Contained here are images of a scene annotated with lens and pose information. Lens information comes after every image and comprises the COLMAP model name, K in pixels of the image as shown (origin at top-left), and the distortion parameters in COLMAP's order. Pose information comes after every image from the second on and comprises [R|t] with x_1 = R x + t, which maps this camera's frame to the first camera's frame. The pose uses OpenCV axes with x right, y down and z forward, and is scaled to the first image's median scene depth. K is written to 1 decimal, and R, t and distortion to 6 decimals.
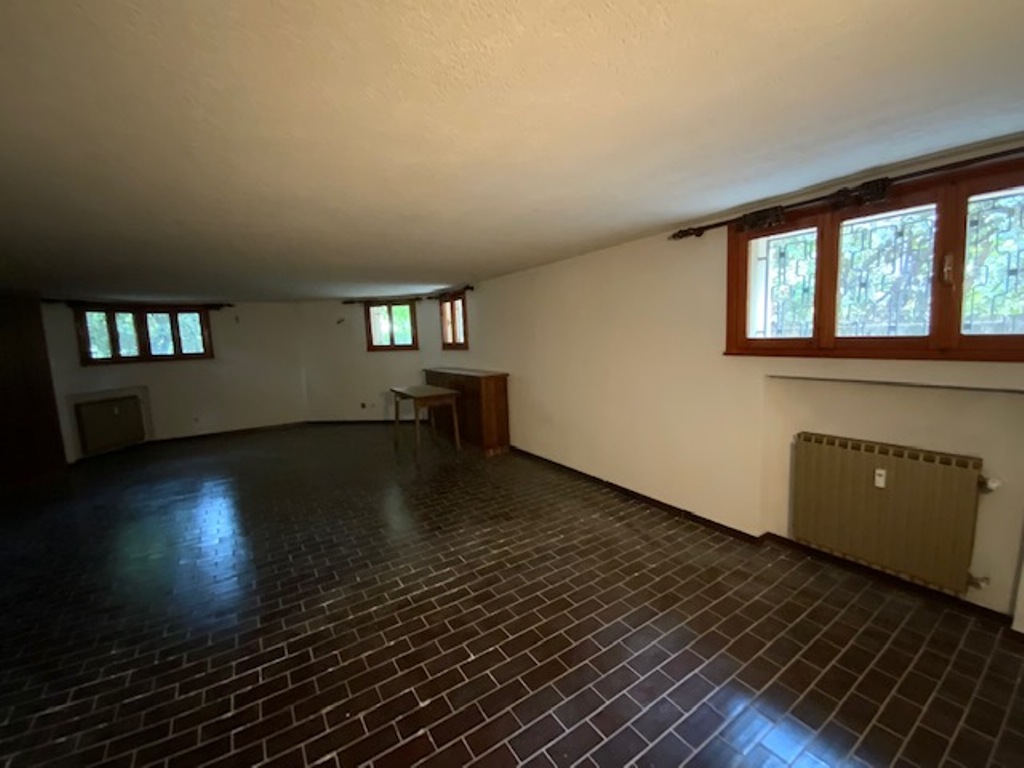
lens RADIAL K [[422.8, 0, 512.4], [0, 422.8, 384.9], [0, 0, 1]] dist [0.008935, -0.002693]
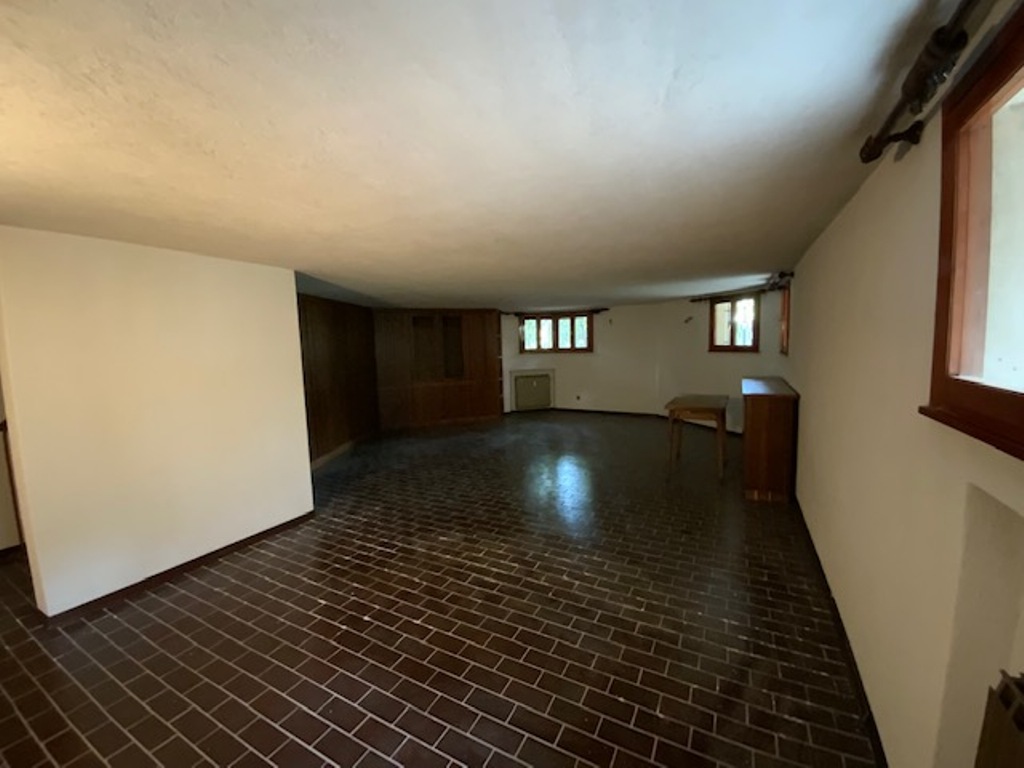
lens RADIAL K [[422.8, 0, 513.8], [0, 422.8, 380.7], [0, 0, 1]] dist [0.008935, -0.002693]
pose [[0.471841, 0.107110, -0.875153, 0.654873], [-0.098318, 0.992795, 0.068500, -0.088568], [0.876185, 0.053722, 0.478972, 0.414141]]
